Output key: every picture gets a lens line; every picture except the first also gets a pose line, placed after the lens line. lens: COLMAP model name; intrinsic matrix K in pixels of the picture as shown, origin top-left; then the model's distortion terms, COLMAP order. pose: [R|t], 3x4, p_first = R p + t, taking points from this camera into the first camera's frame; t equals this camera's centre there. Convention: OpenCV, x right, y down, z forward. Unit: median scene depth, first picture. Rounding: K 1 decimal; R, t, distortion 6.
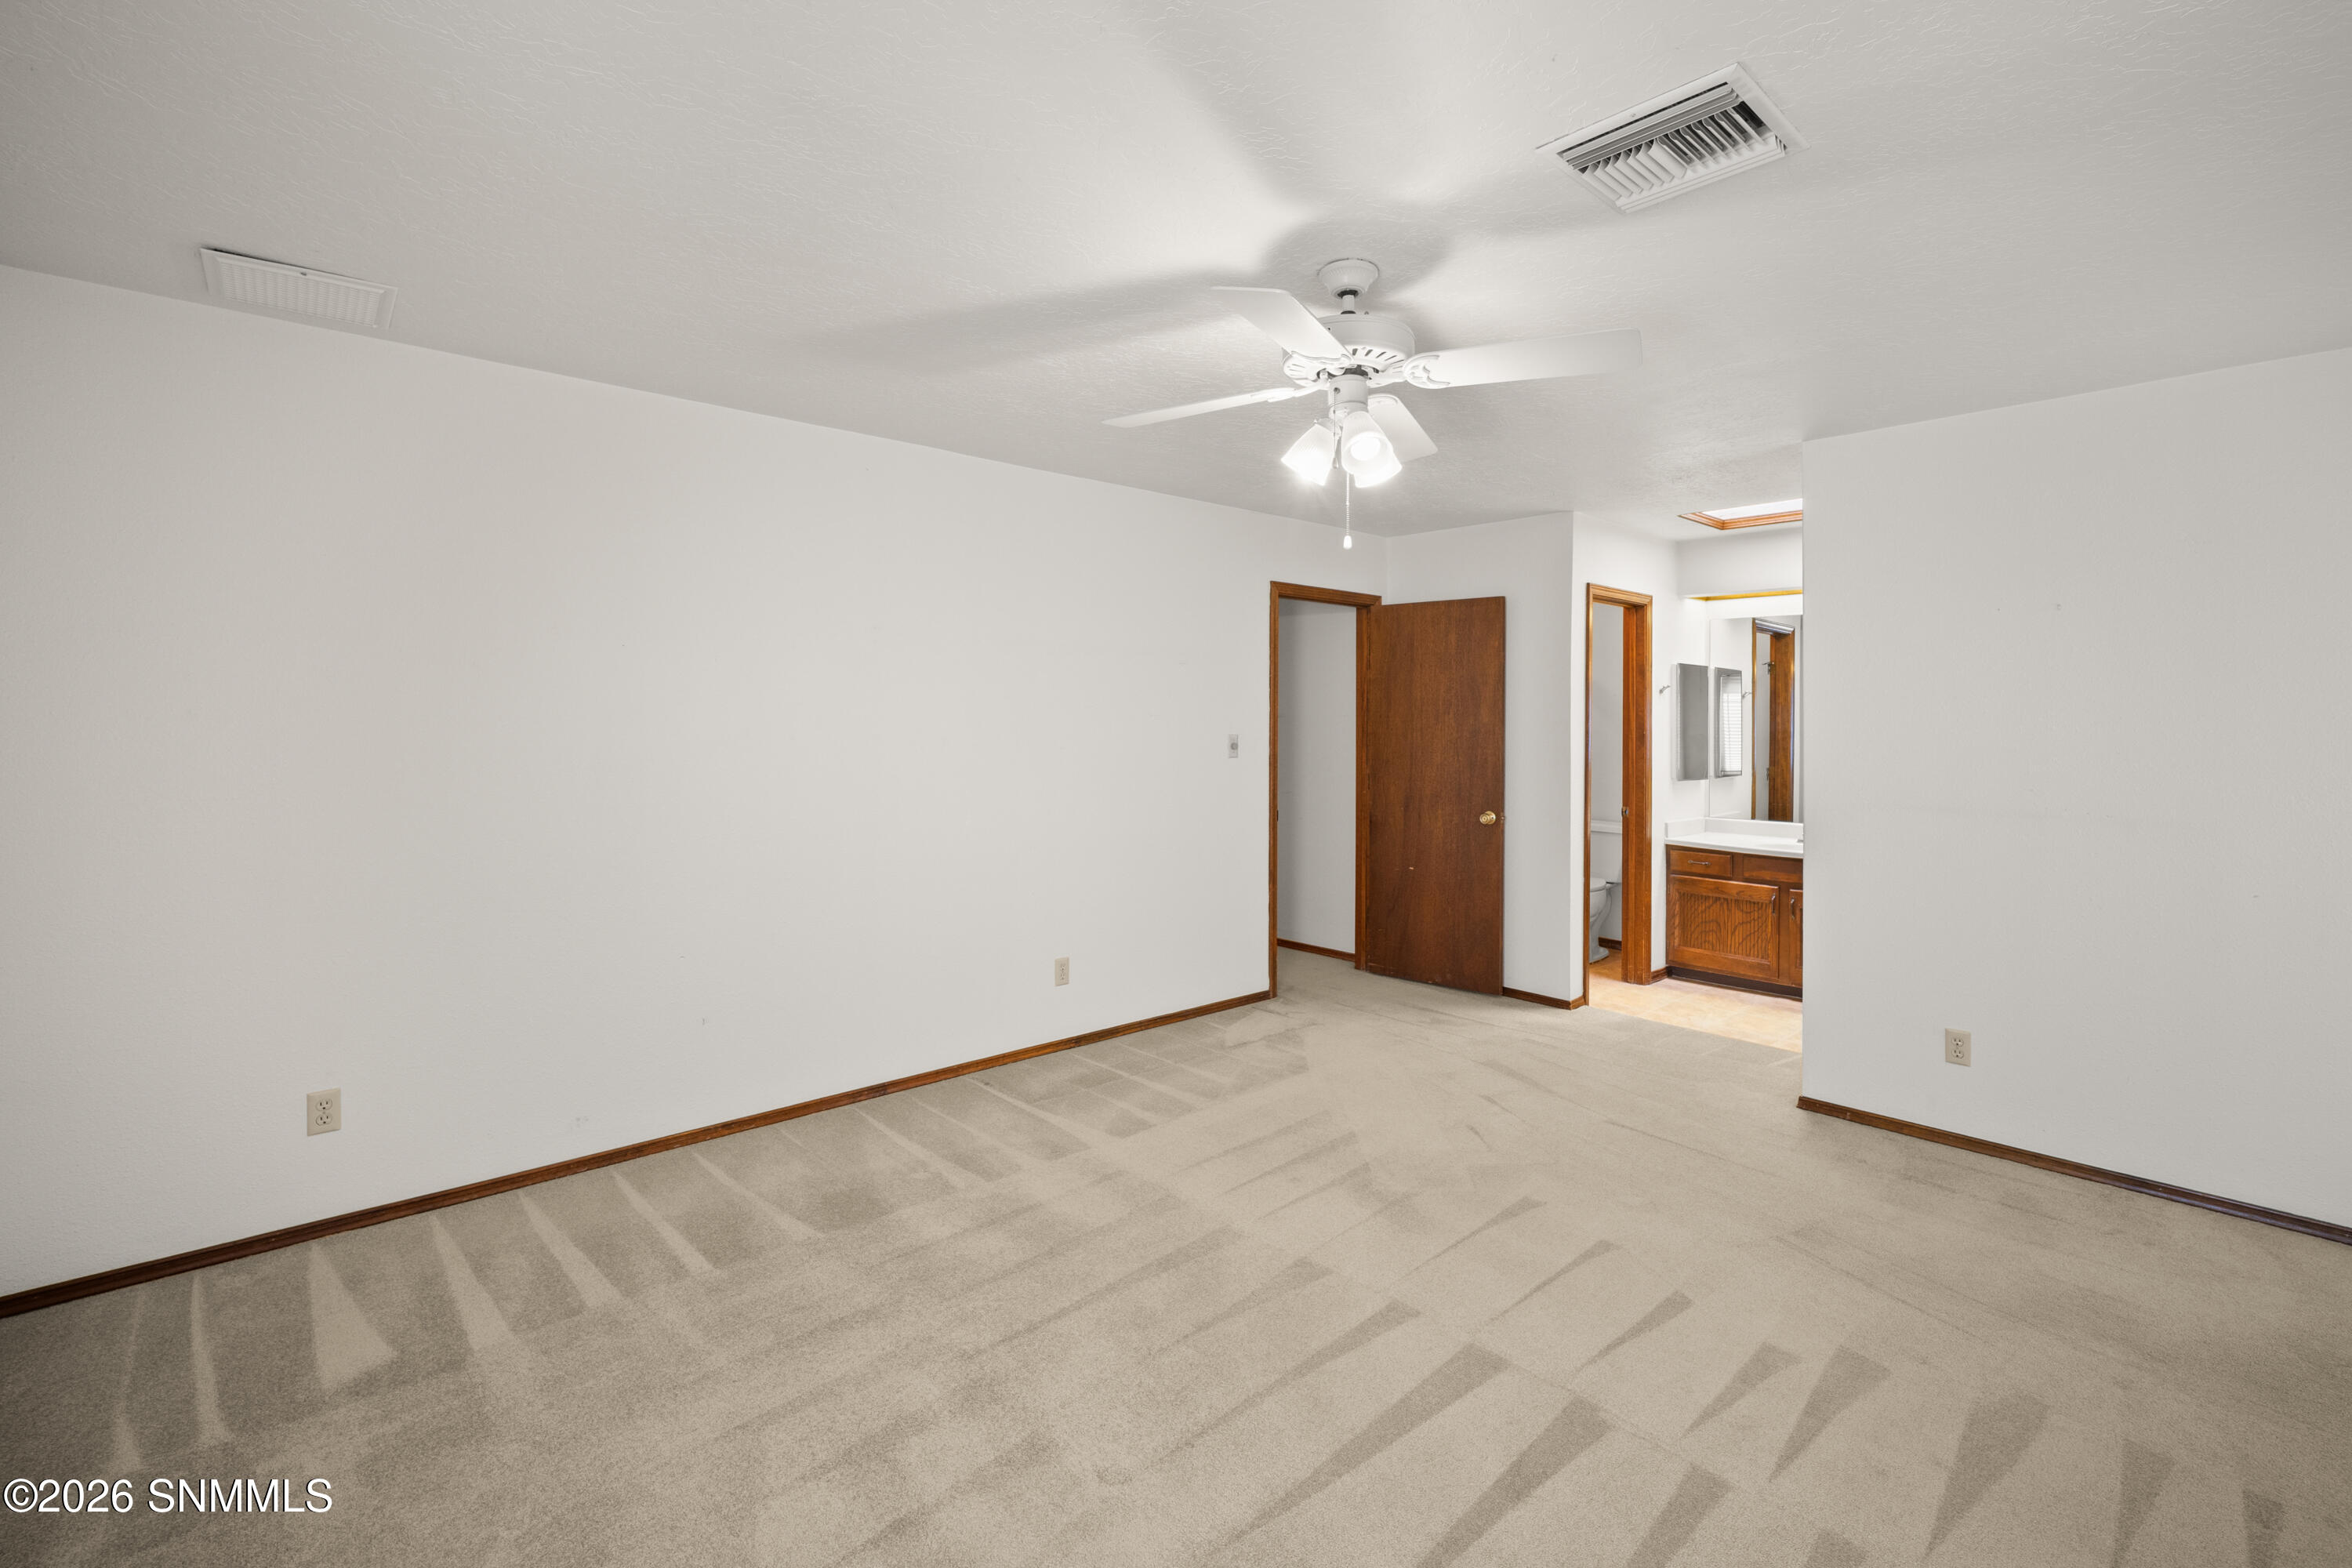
lens RADIAL K [[1007.8, 0, 1215.1], [0, 1007.8, 721.6], [0, 0, 1]] dist [0.047186, 0.000091]
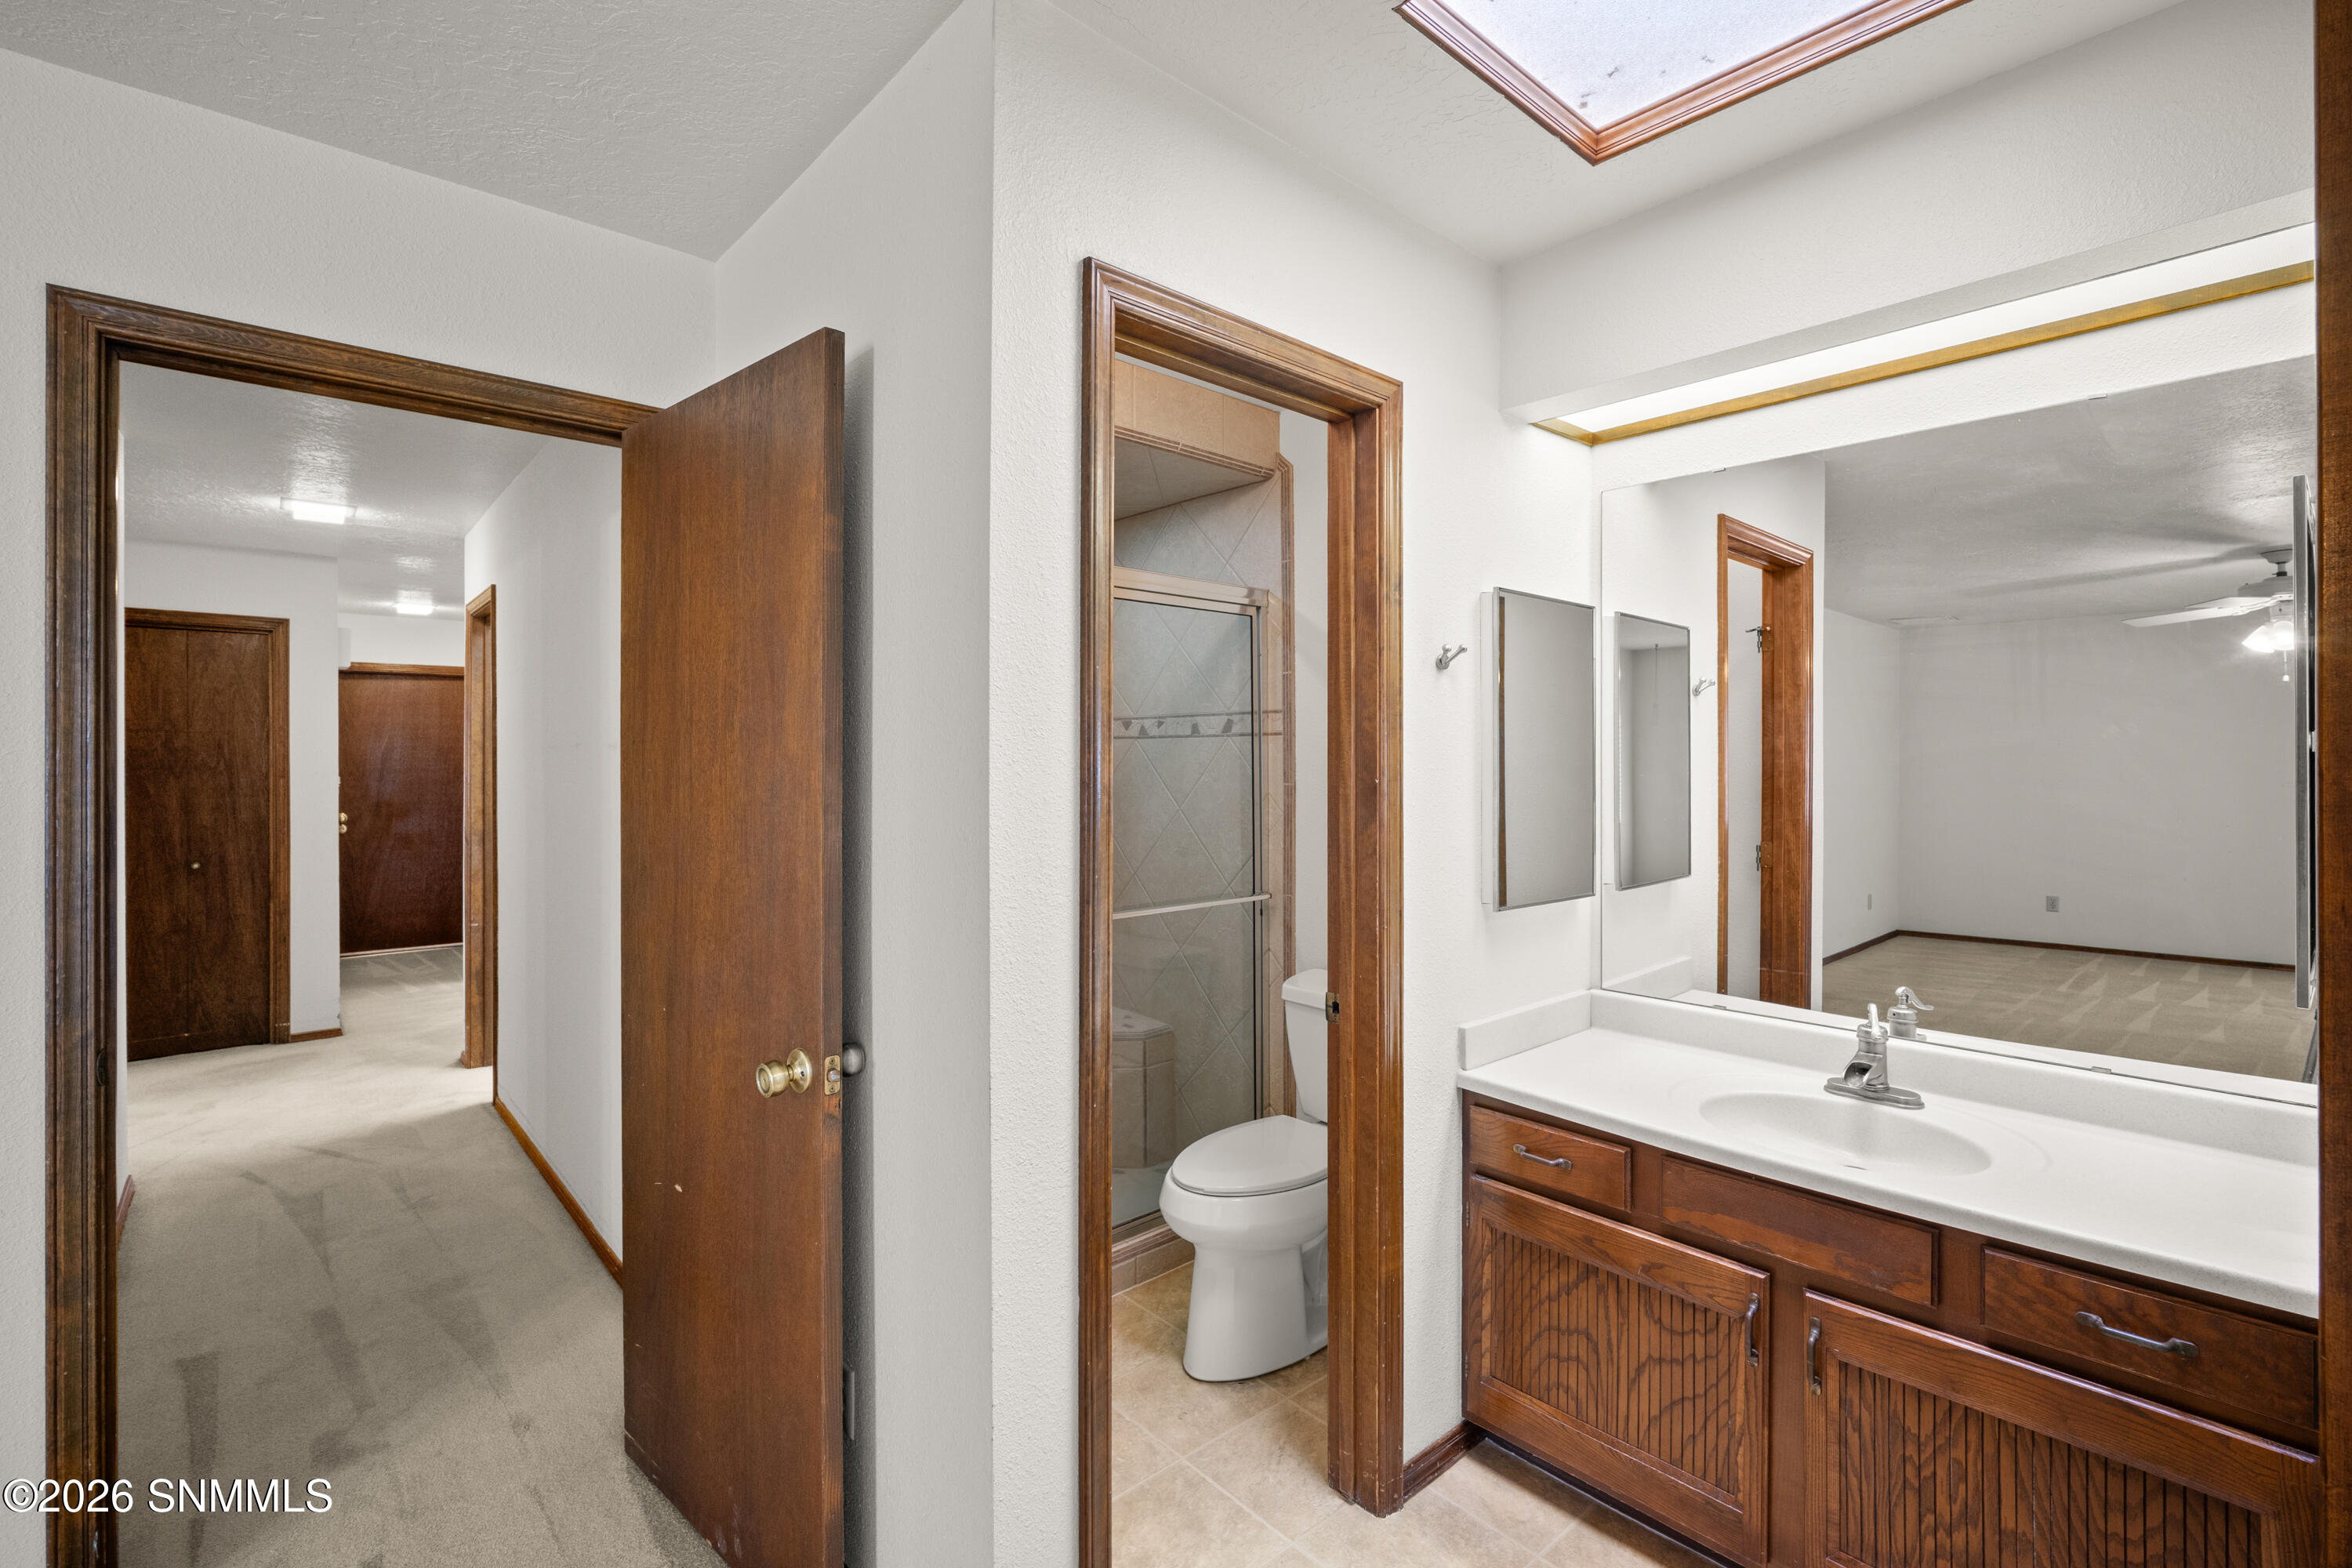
lens RADIAL K [[1029.8, 0, 1185.0], [0, 1029.8, 760.3], [0, 0, 1]] dist [-0.005200, 0.000588]
pose [[0.999579, -0.005412, -0.028517, 0.358107], [0.005468, 0.999983, 0.001879, 0.003649], [0.028506, -0.002034, 0.999592, 0.638496]]
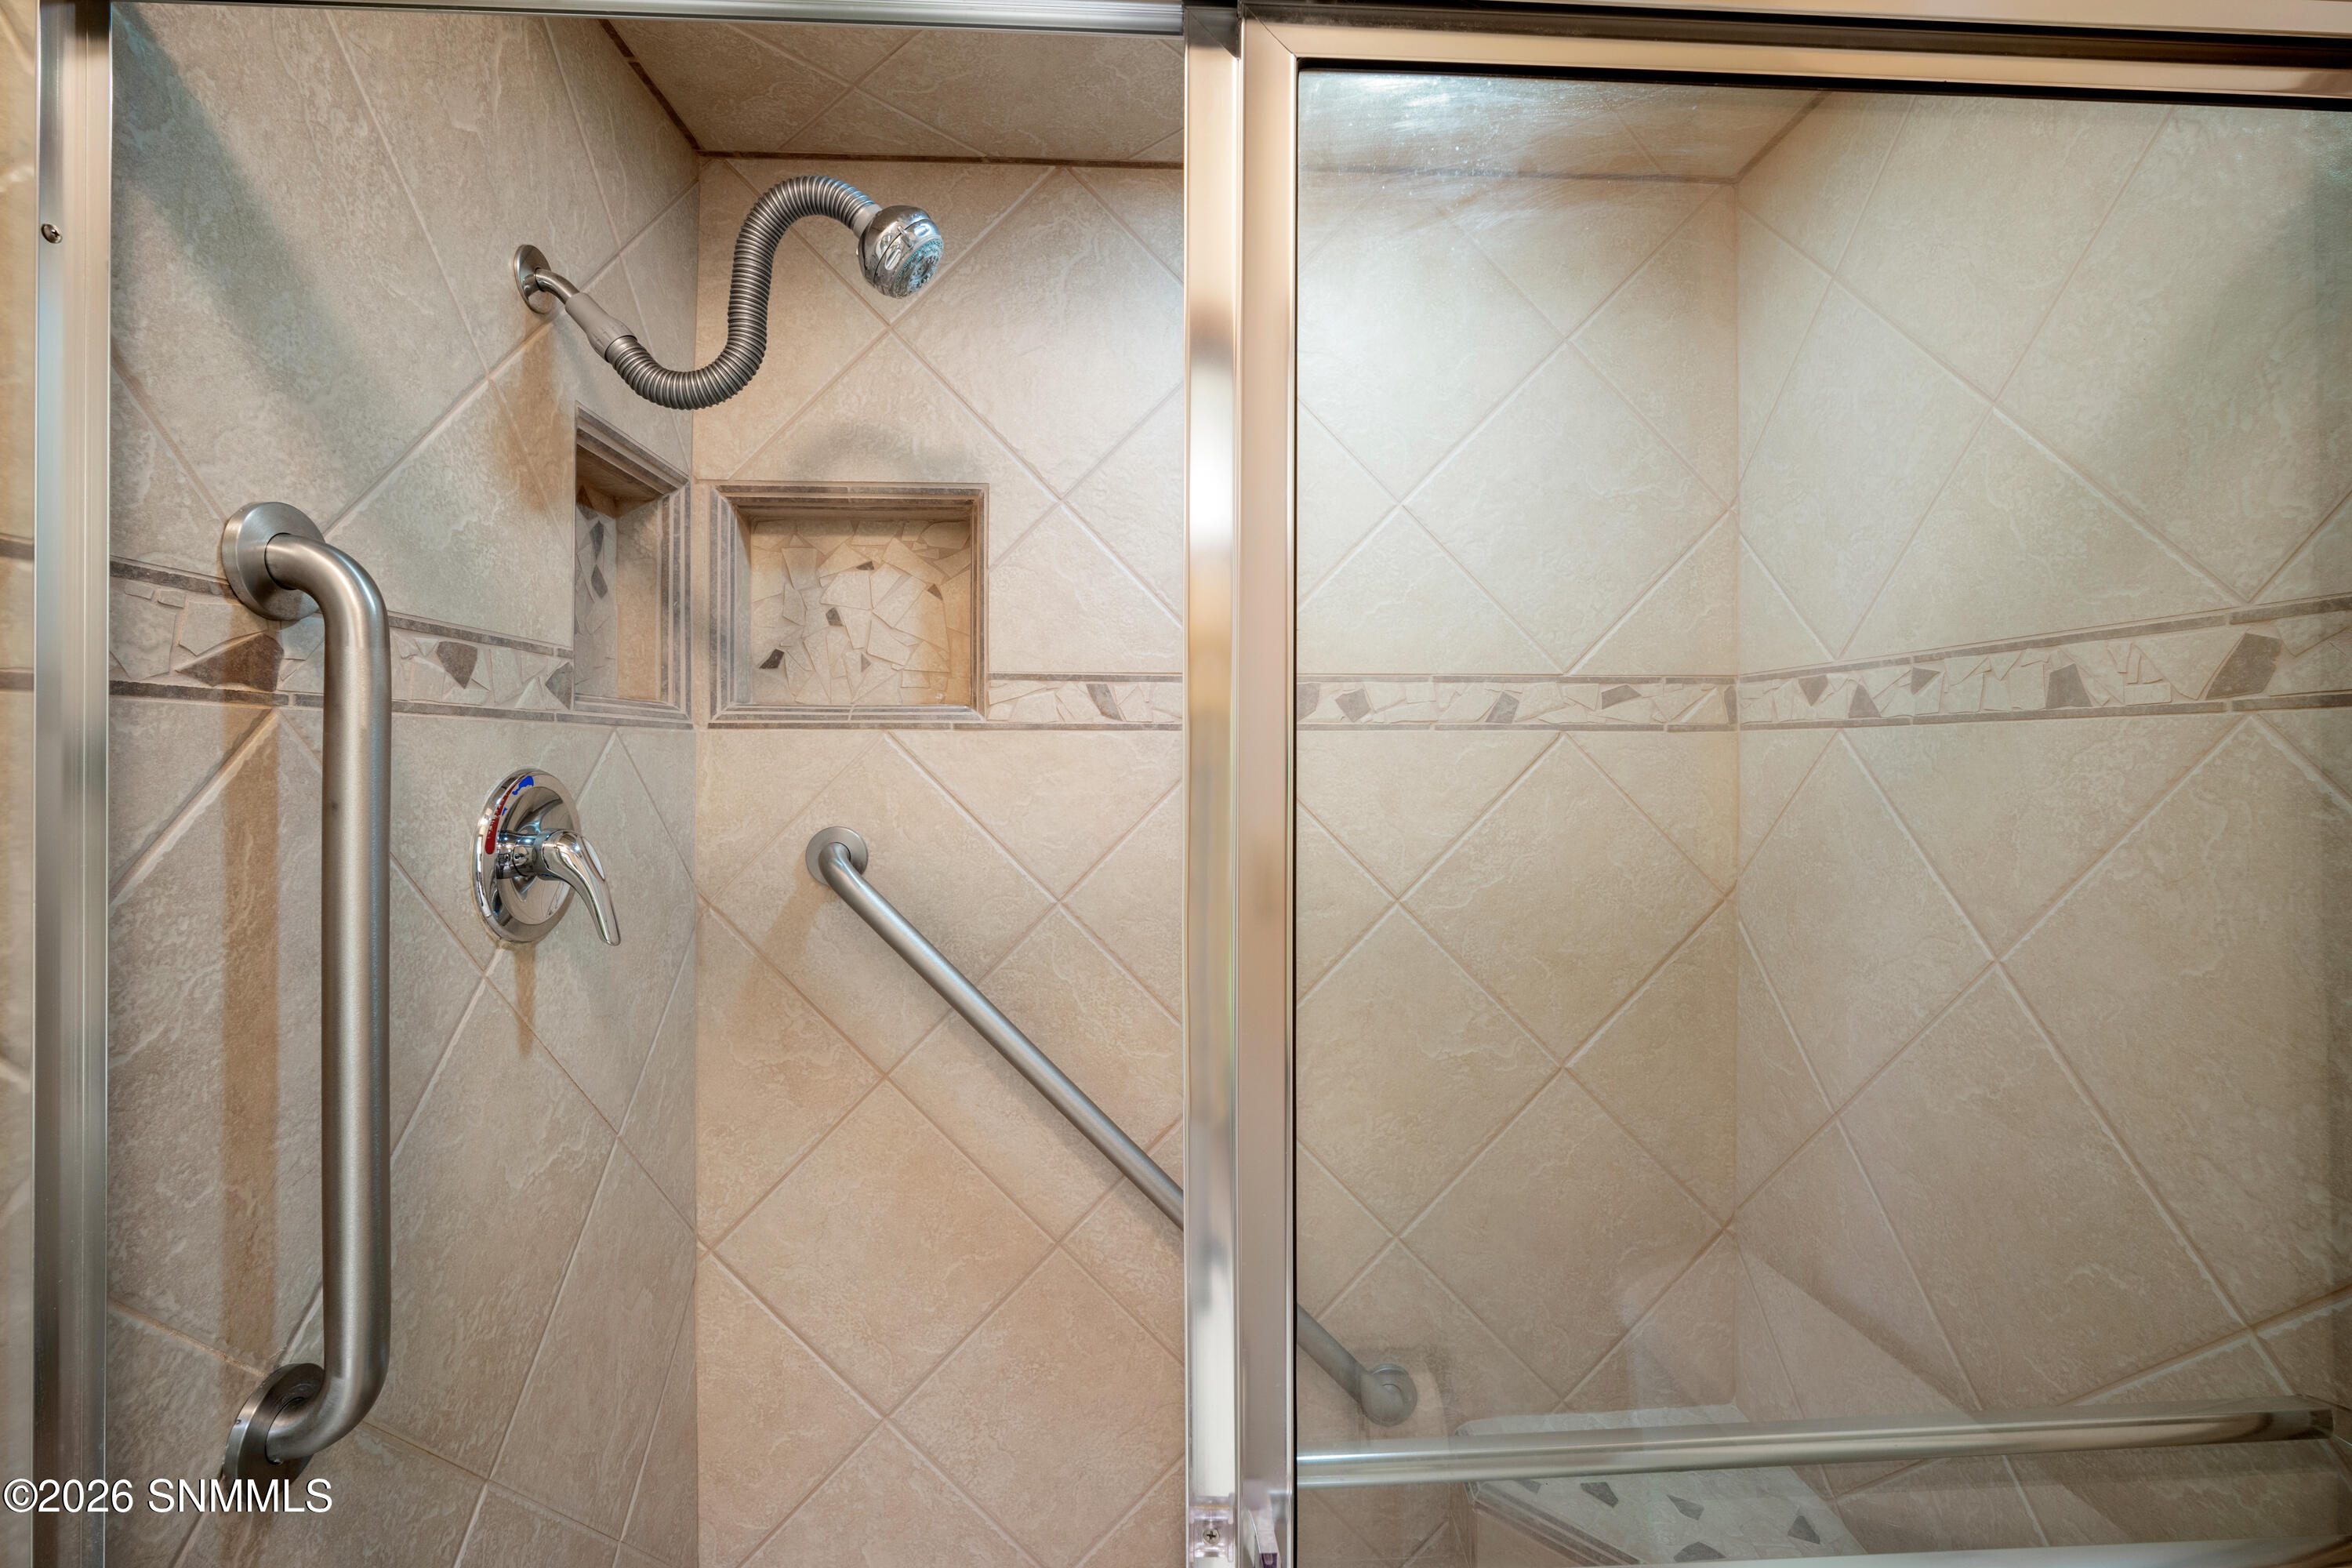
lens RADIAL K [[1029.8, 0, 1185.0], [0, 1029.8, 760.3], [0, 0, 1]] dist [-0.005200, 0.000588]
pose [[0.751108, -0.001992, -0.660176, 0.349500], [0.002834, 0.999996, 0.000207, -0.002145], [0.660173, -0.002026, 0.751111, 1.020744]]
